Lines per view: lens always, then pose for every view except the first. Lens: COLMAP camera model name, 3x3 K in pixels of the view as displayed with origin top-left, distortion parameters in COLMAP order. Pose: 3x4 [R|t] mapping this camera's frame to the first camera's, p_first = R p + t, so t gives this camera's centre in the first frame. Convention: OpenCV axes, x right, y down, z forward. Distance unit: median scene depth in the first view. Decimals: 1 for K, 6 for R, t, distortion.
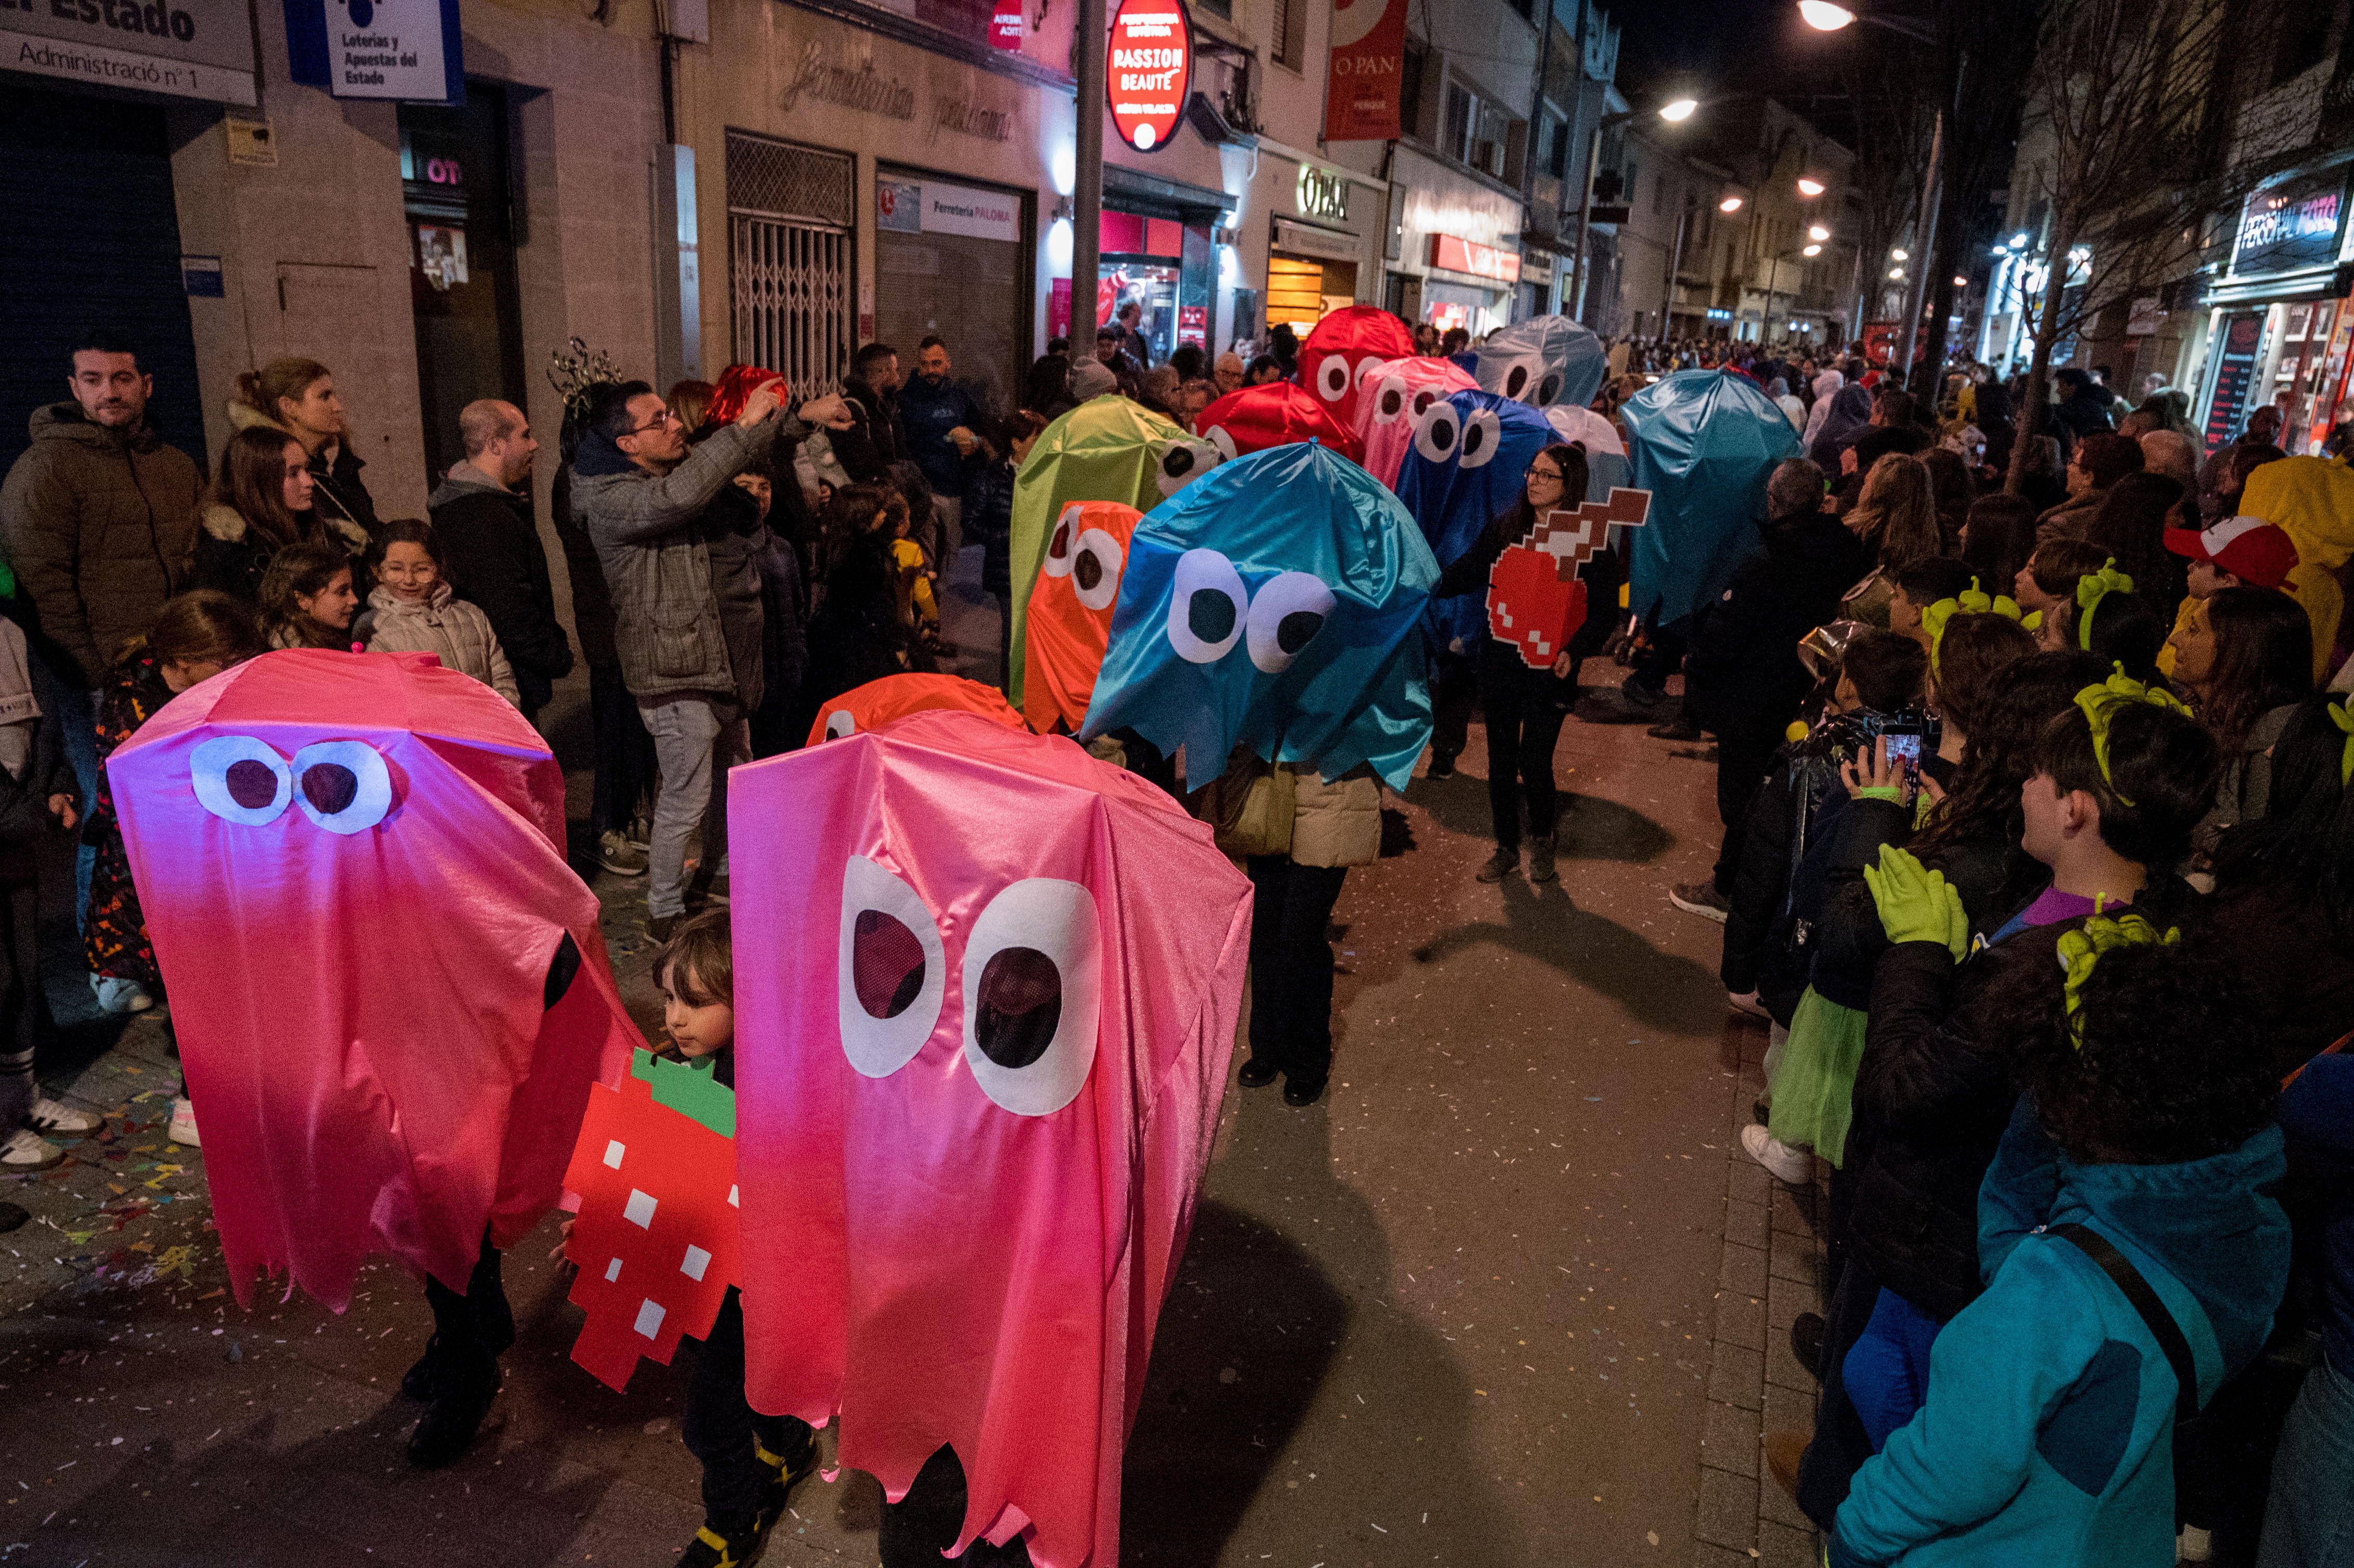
lens RADIAL K [[1657.2, 0, 1177.0], [0, 1657.2, 784.0], [0, 0, 1]] dist [0.000294, 0.001887]
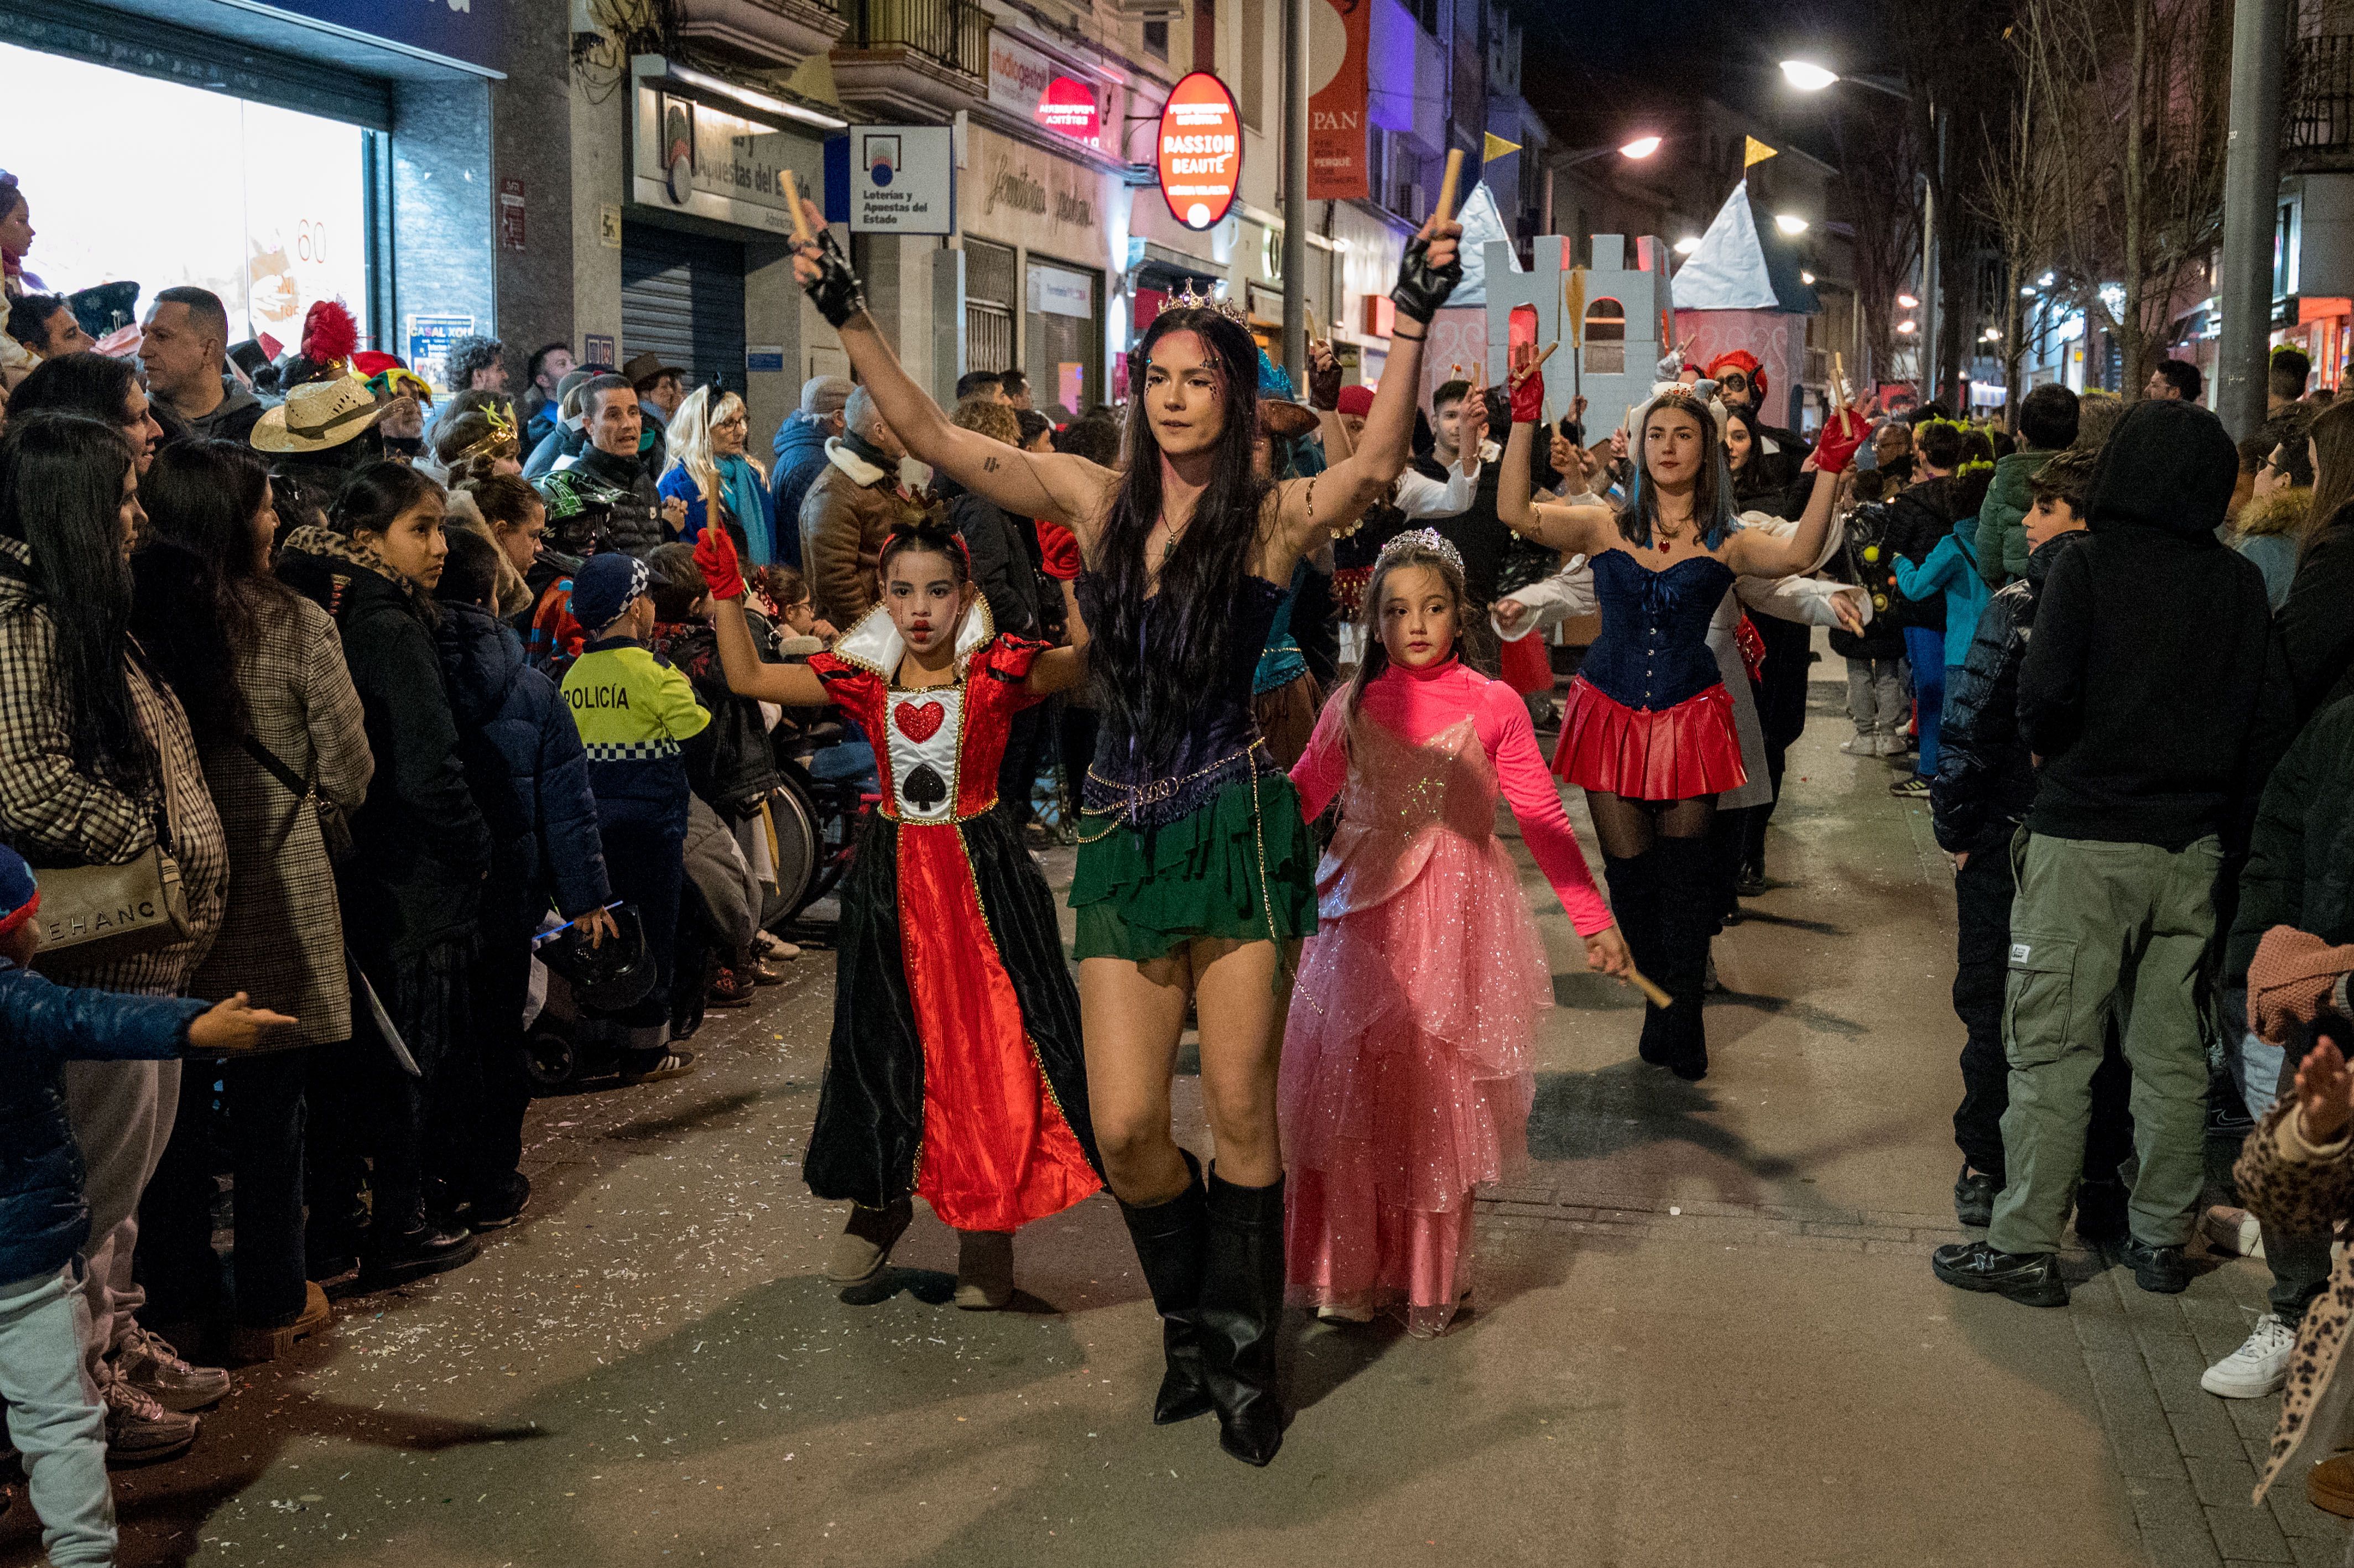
lens RADIAL K [[2816.4, 0, 1184.2], [0, 2816.4, 790.4], [0, 0, 1]] dist [-0.000263, 0.001241]
pose [[0.988736, -0.058593, 0.137725, -0.170624], [0.078376, 0.986626, -0.142922, 0.124197], [-0.127509, 0.152107, 0.980105, -0.388345]]
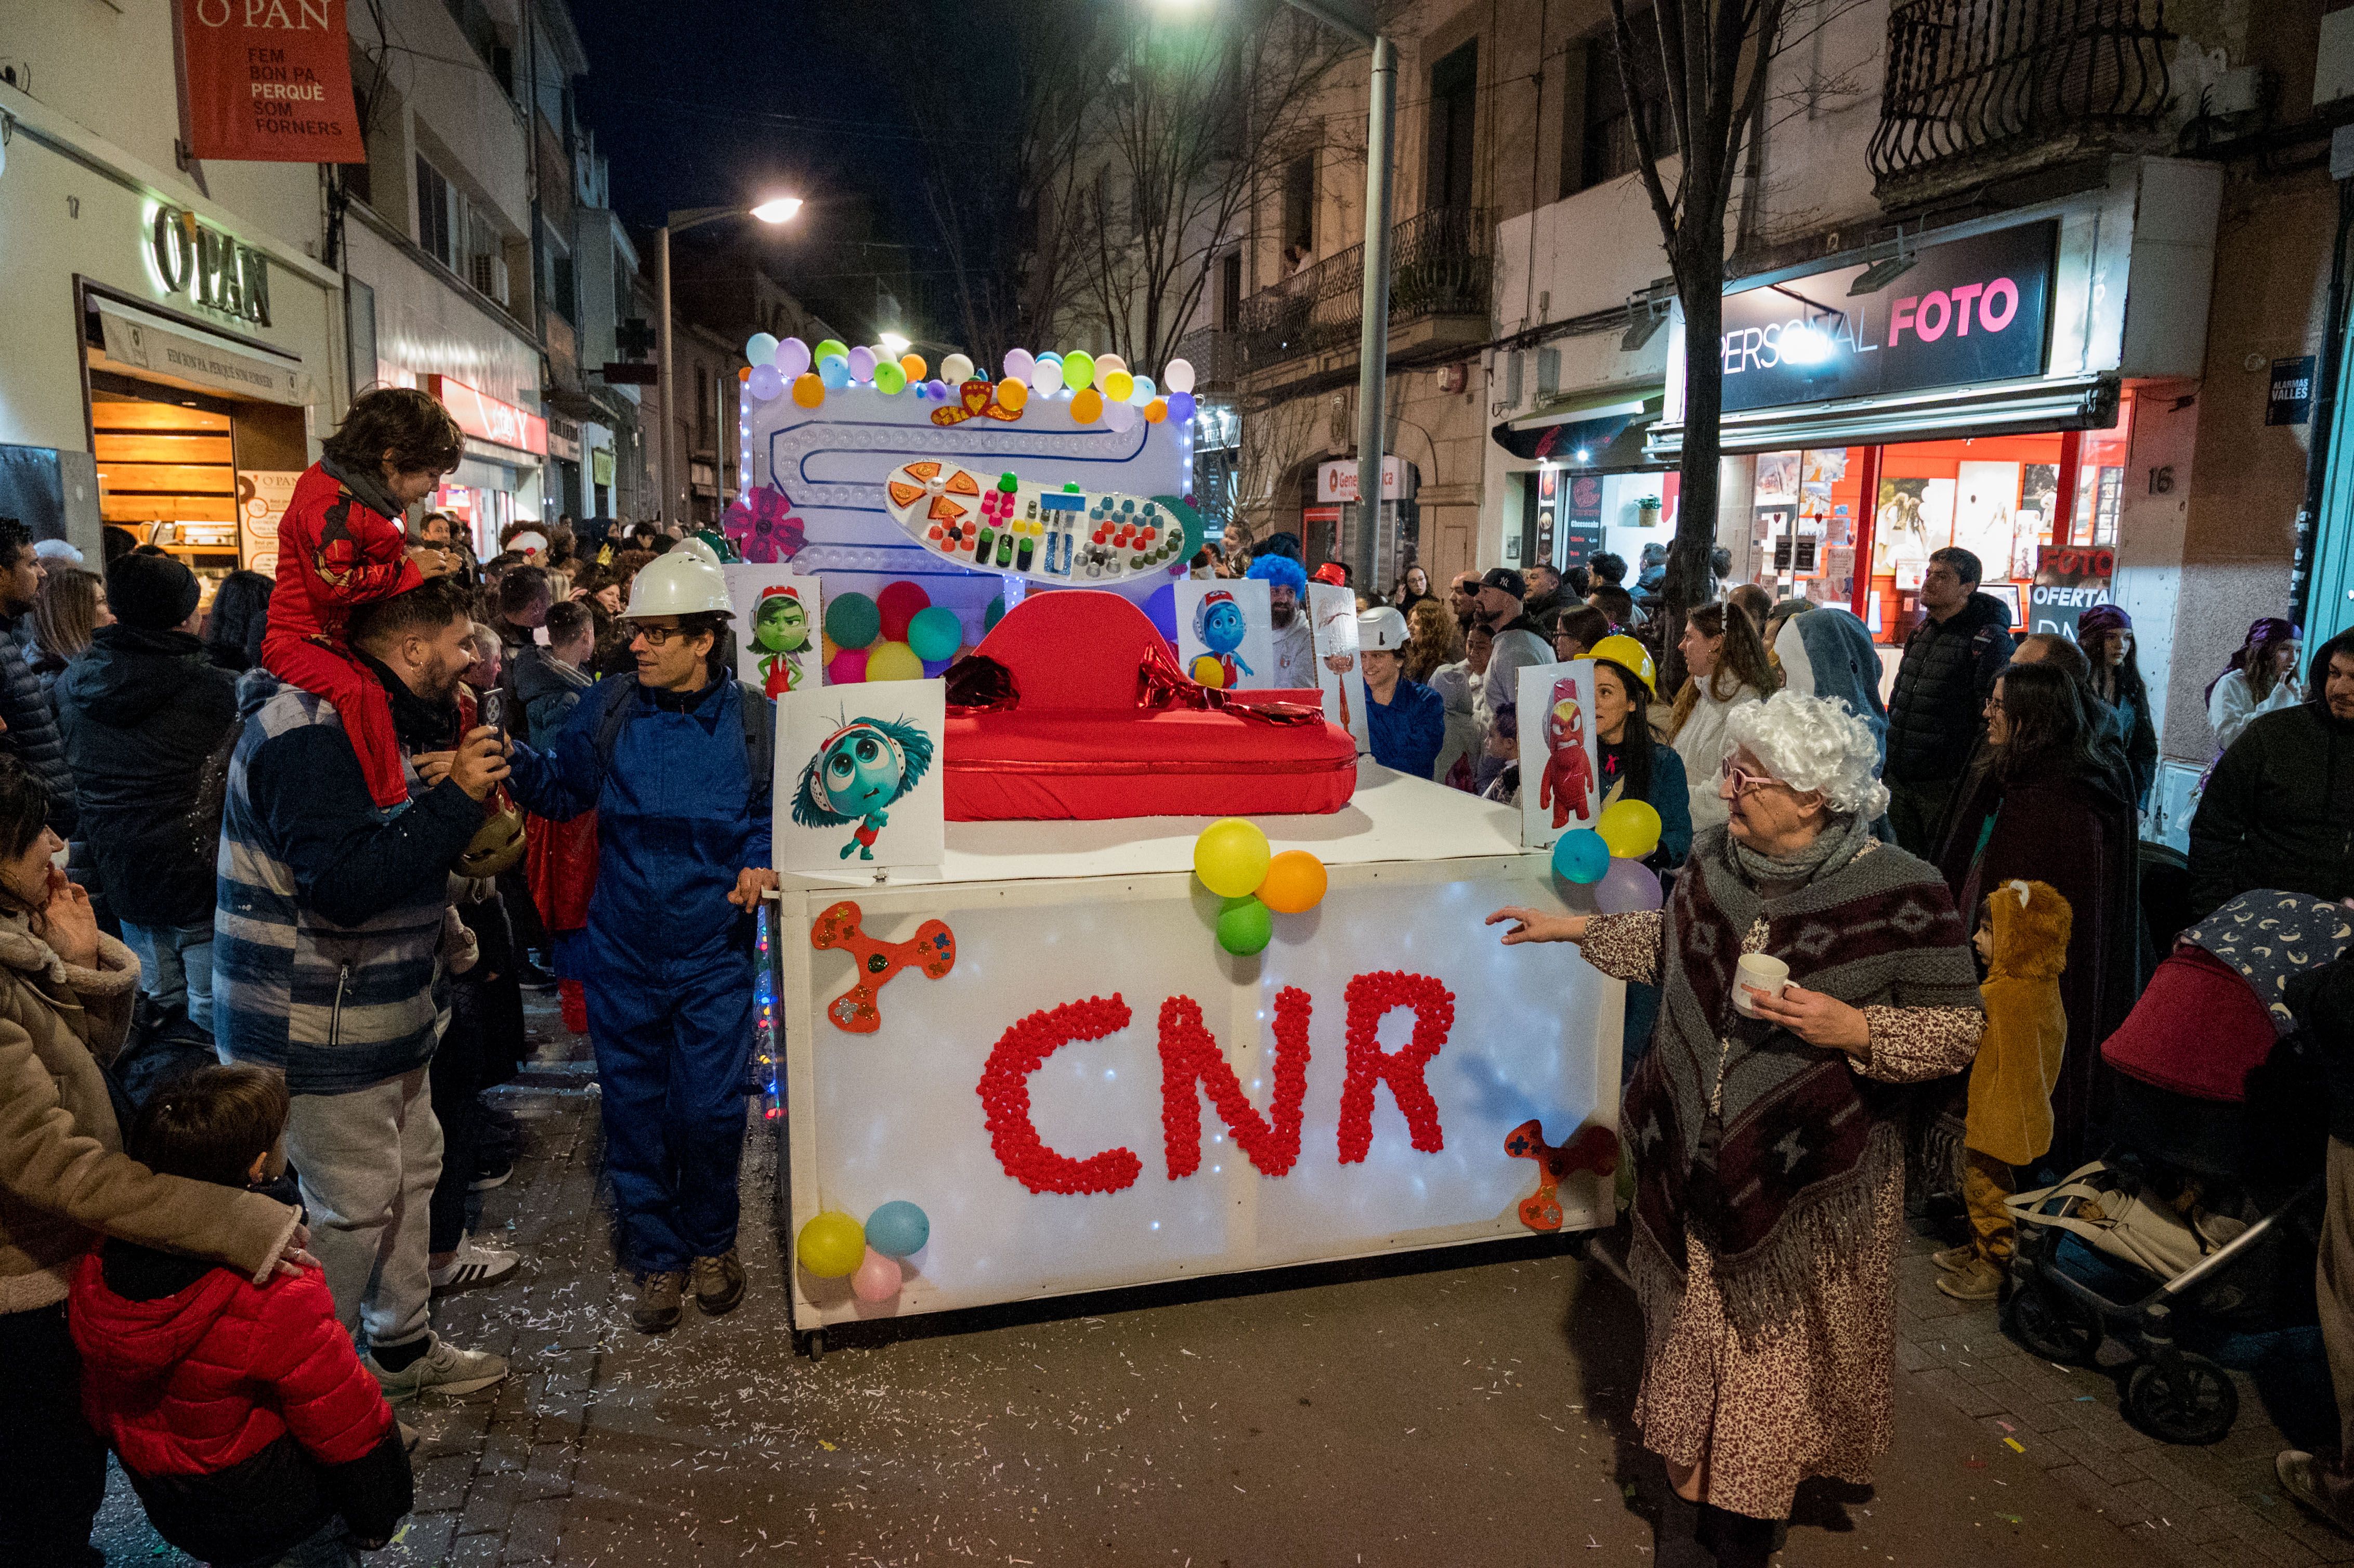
lens RADIAL K [[1576.8, 0, 1175.3], [0, 1576.8, 791.3], [0, 0, 1]] dist [-0.003275, 0.004504]
pose [[0.819061, -0.129113, 0.558989, 0.037455], [0.180817, 0.982785, -0.037943, -0.118356], [-0.544467, 0.132153, 0.828306, 0.426123]]
